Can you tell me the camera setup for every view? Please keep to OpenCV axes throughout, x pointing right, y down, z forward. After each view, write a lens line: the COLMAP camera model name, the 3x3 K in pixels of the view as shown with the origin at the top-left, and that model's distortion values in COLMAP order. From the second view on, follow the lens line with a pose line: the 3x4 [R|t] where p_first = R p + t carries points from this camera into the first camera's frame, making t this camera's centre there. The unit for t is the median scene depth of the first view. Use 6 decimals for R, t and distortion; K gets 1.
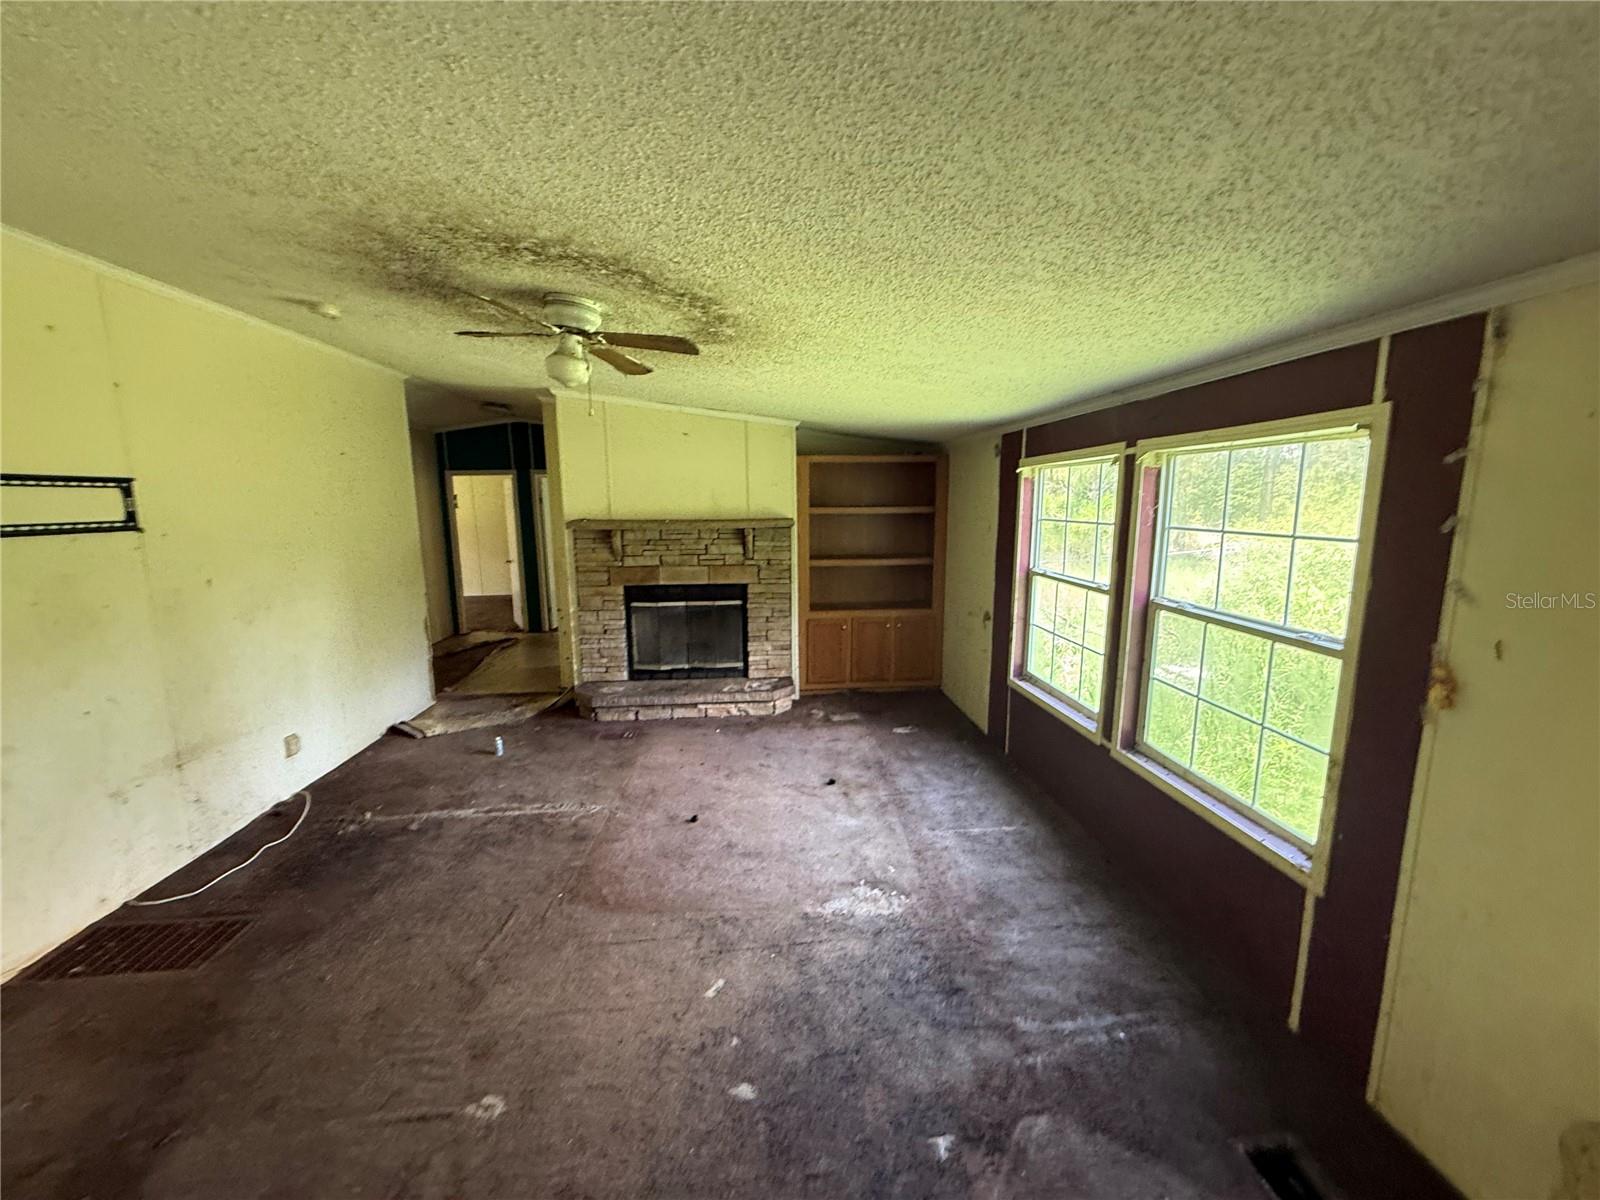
lens RADIAL K [[648.6, 0, 798.3], [0, 648.6, 602.7], [0, 0, 1]] dist [0.001344, -0.000333]
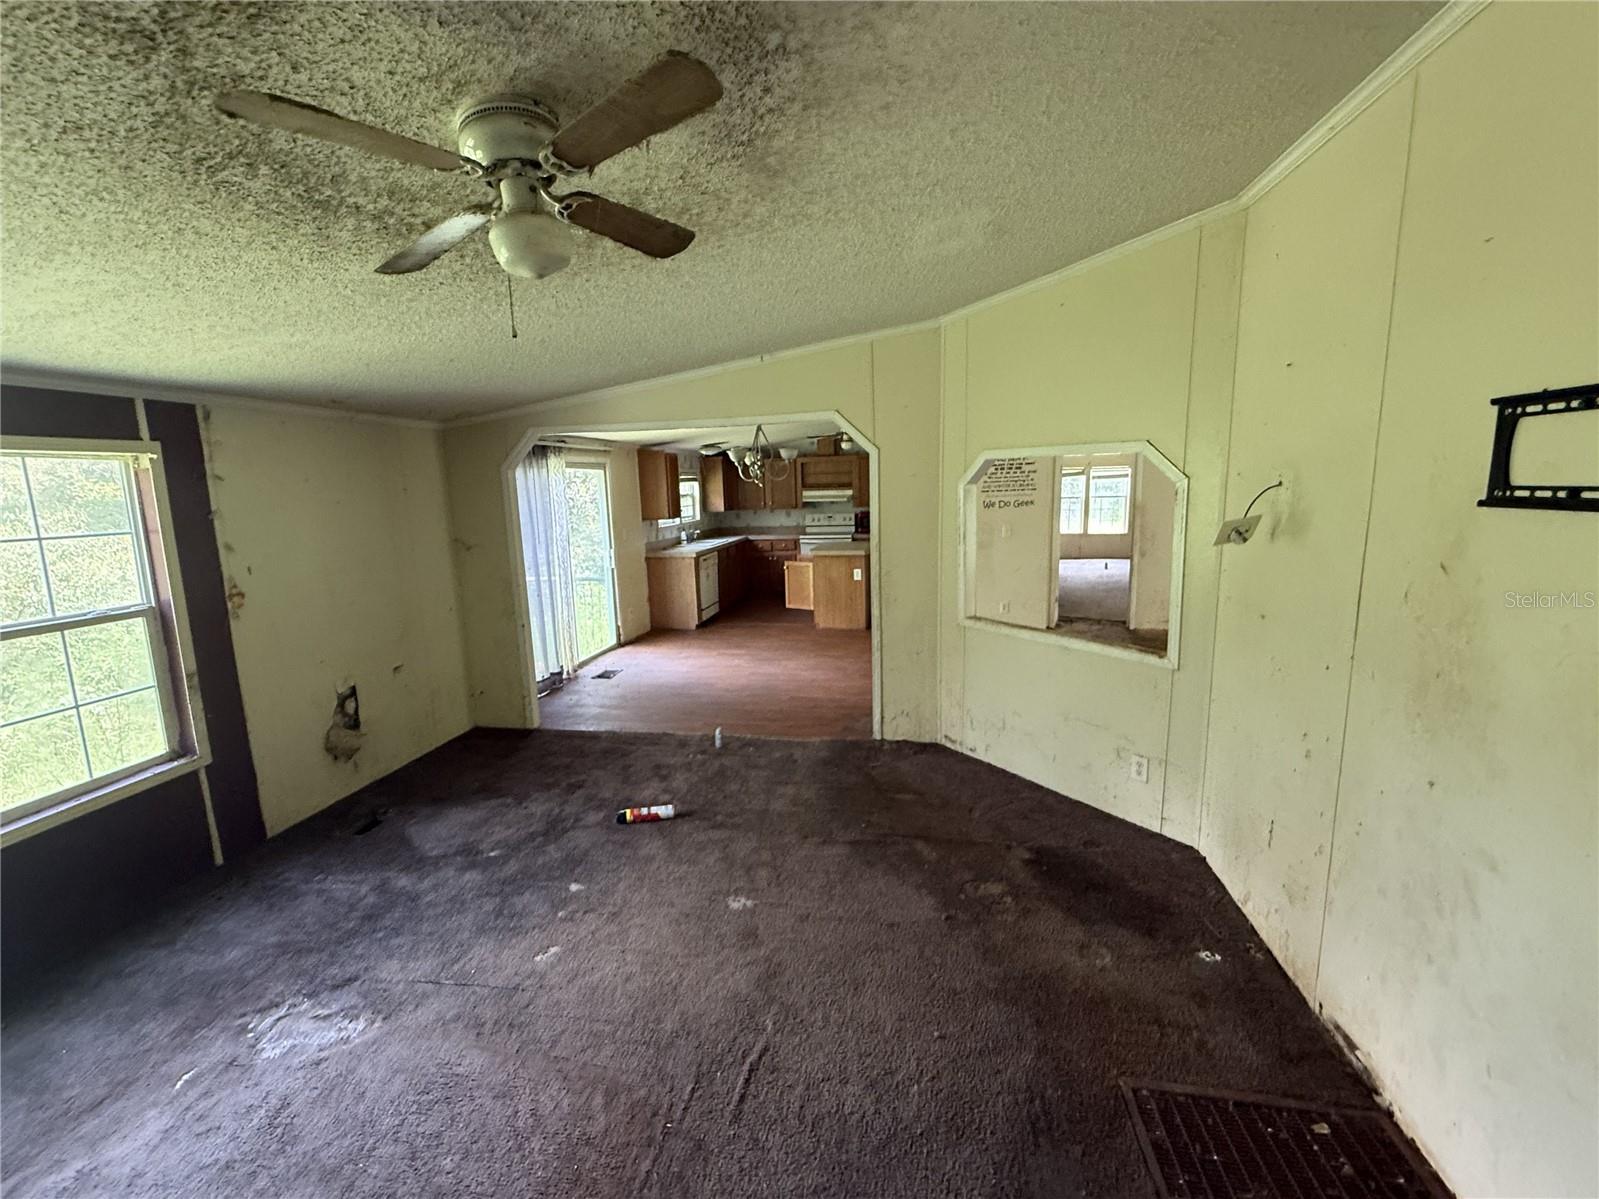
lens RADIAL K [[648.2, 0, 795.9], [0, 648.2, 590.1], [0, 0, 1]] dist [0.001344, -0.000333]
pose [[-0.967715, -0.001736, 0.252042, -0.856932], [0.079926, 0.946253, 0.313395, -0.281242], [-0.239039, 0.323421, -0.915565, 1.839230]]
